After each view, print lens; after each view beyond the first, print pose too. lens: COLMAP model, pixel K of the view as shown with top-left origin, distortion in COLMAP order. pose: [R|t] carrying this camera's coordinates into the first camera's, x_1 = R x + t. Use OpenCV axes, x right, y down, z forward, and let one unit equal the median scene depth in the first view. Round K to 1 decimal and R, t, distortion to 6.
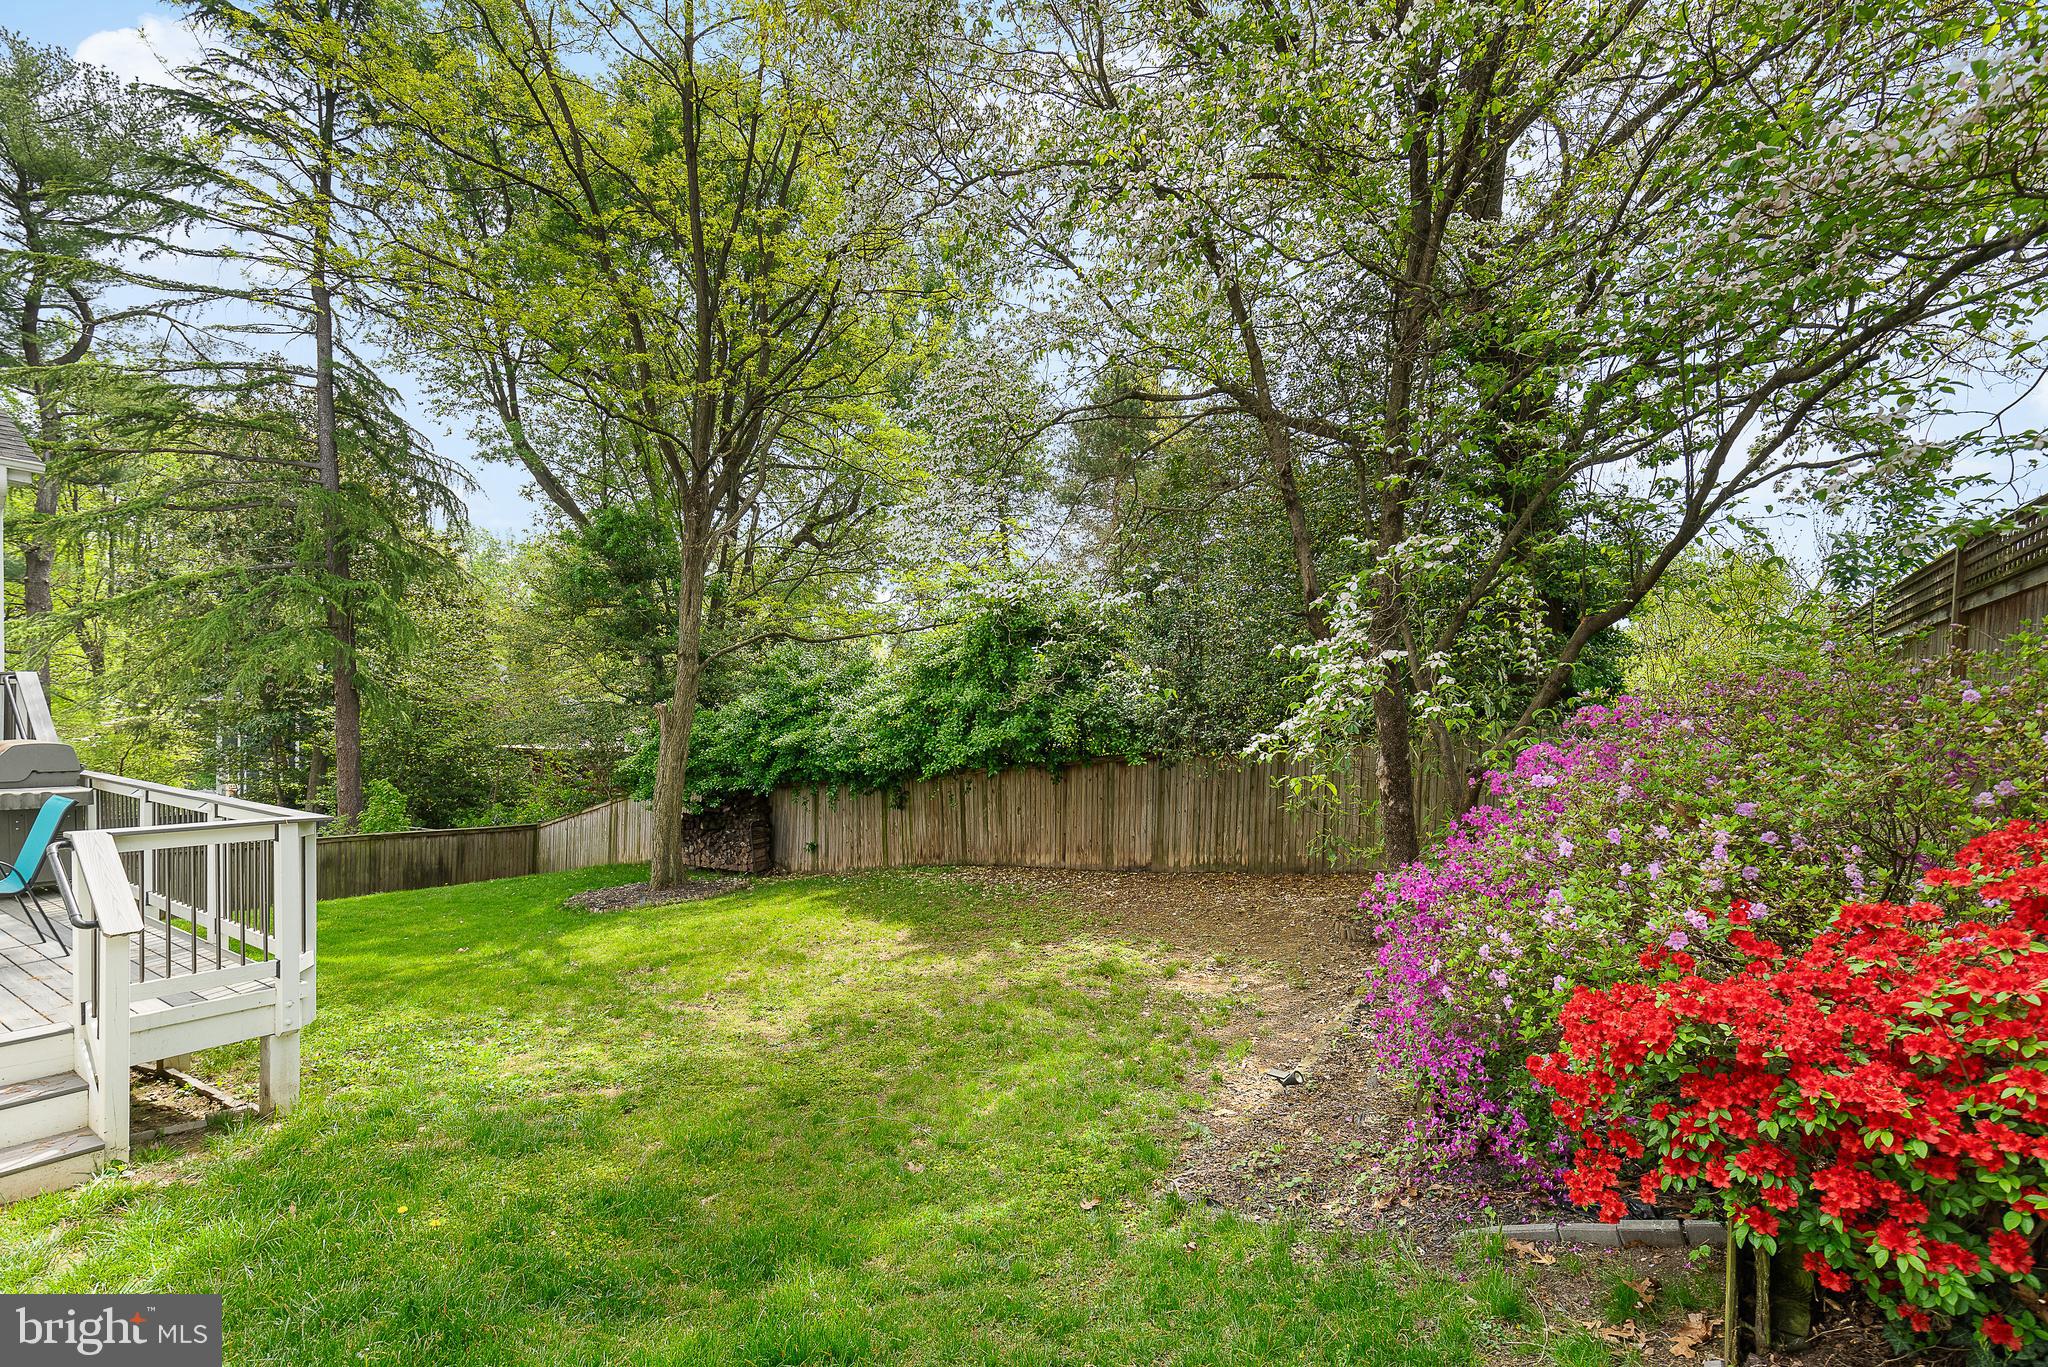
lens RADIAL K [[947.8, 0, 1024.2], [0, 947.8, 753.5], [0, 0, 1]] dist [0.000548, 0.000186]
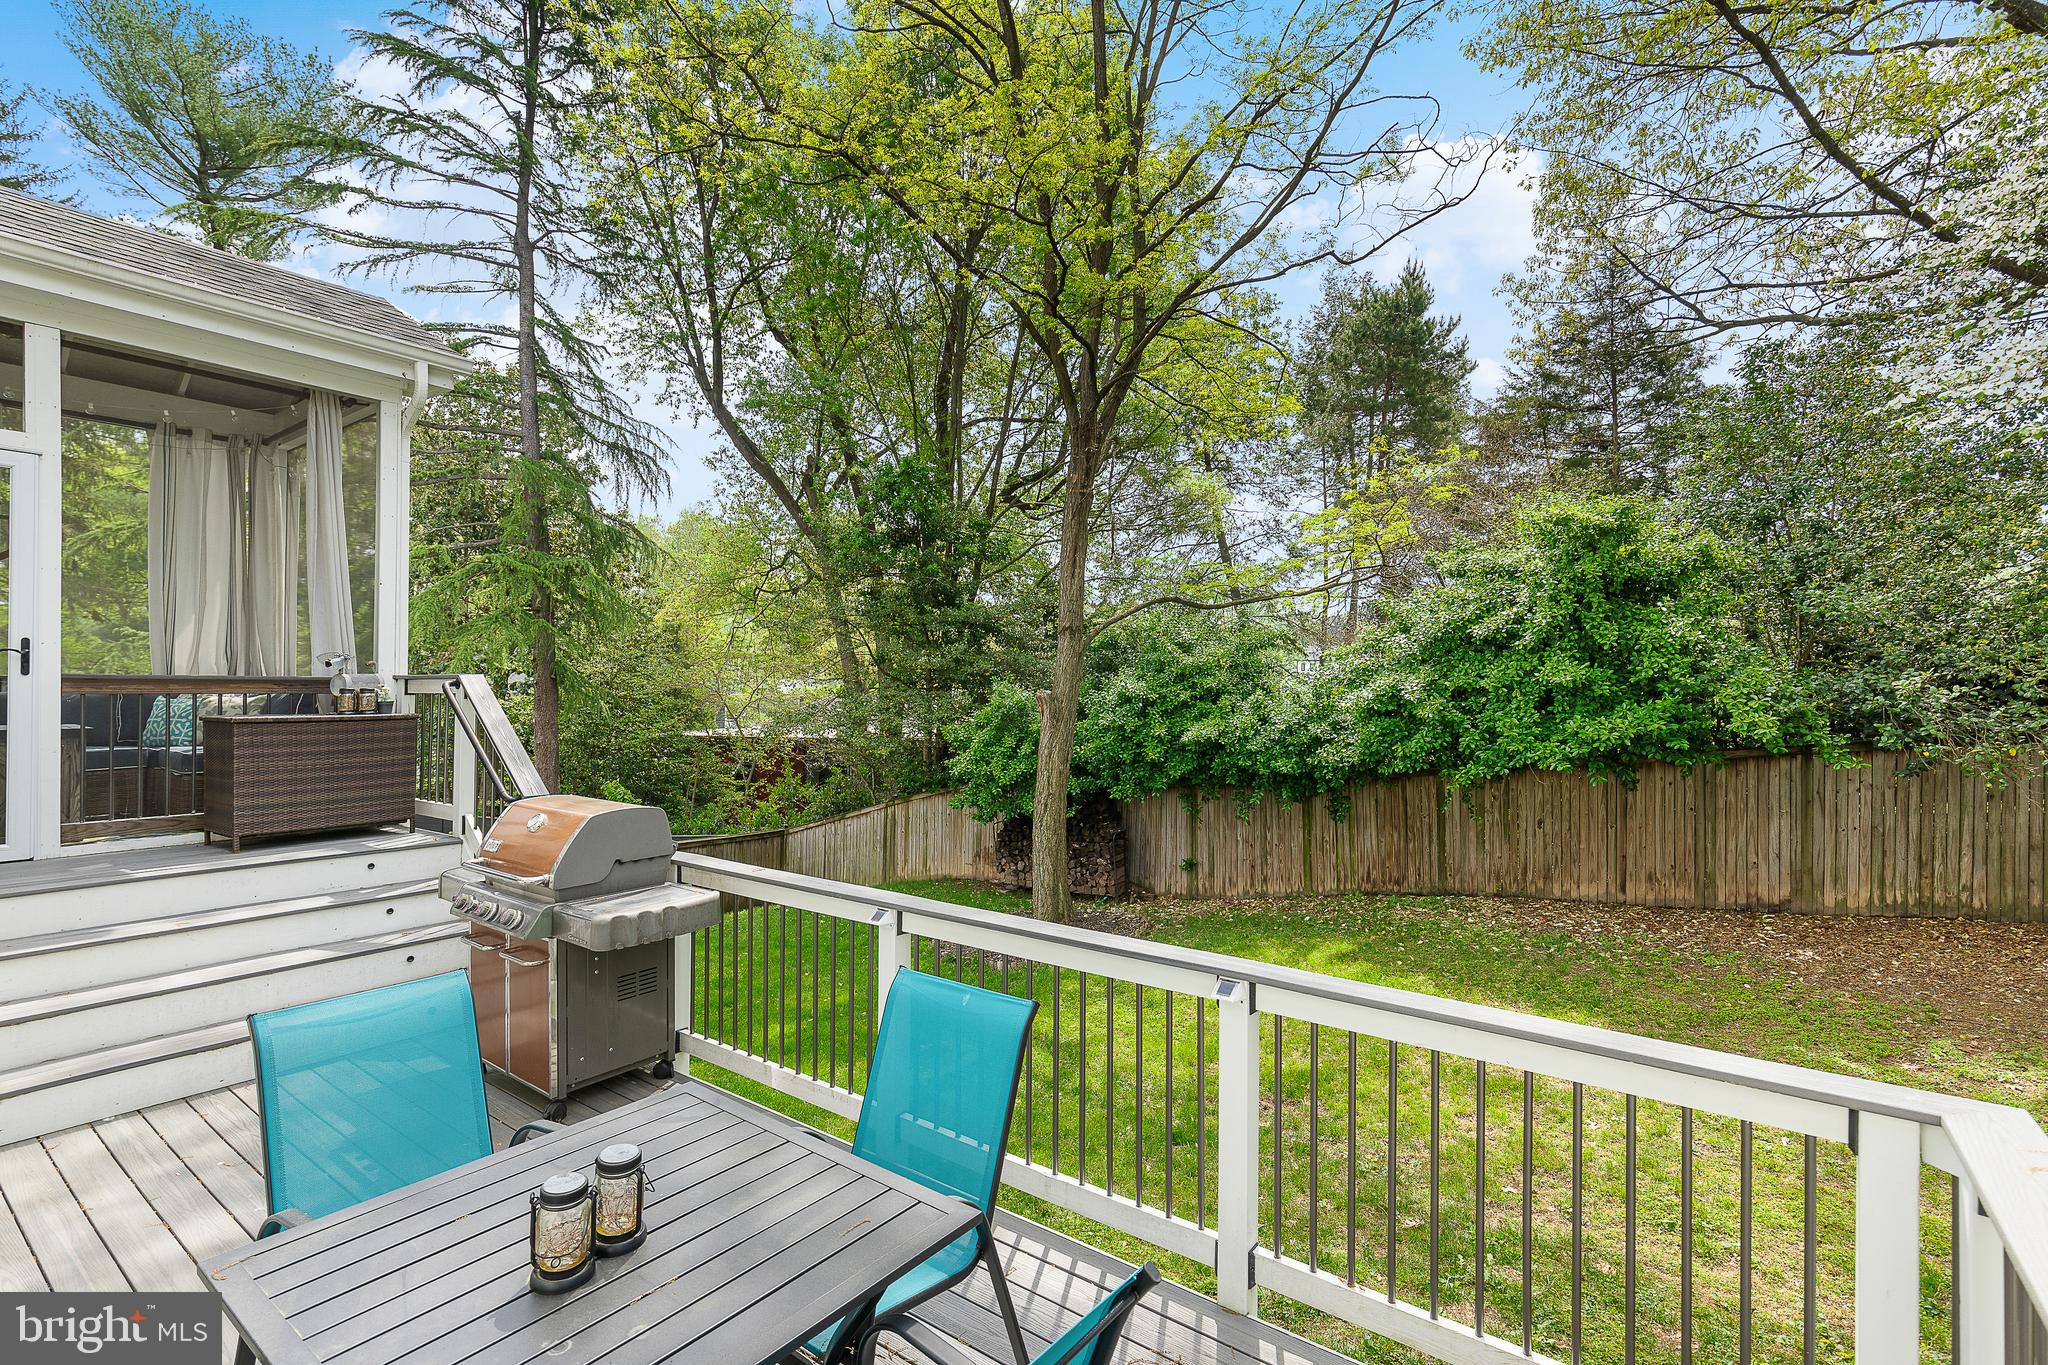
lens RADIAL K [[954.5, 0, 1024.0], [0, 954.5, 682.5], [0, 0, 1]] dist [0.002996, 0.000317]
pose [[0.997898, -0.021664, -0.061079, -0.230061], [0.019055, 0.998894, -0.042990, -0.016726], [0.061943, 0.041736, 0.997207, 0.136293]]
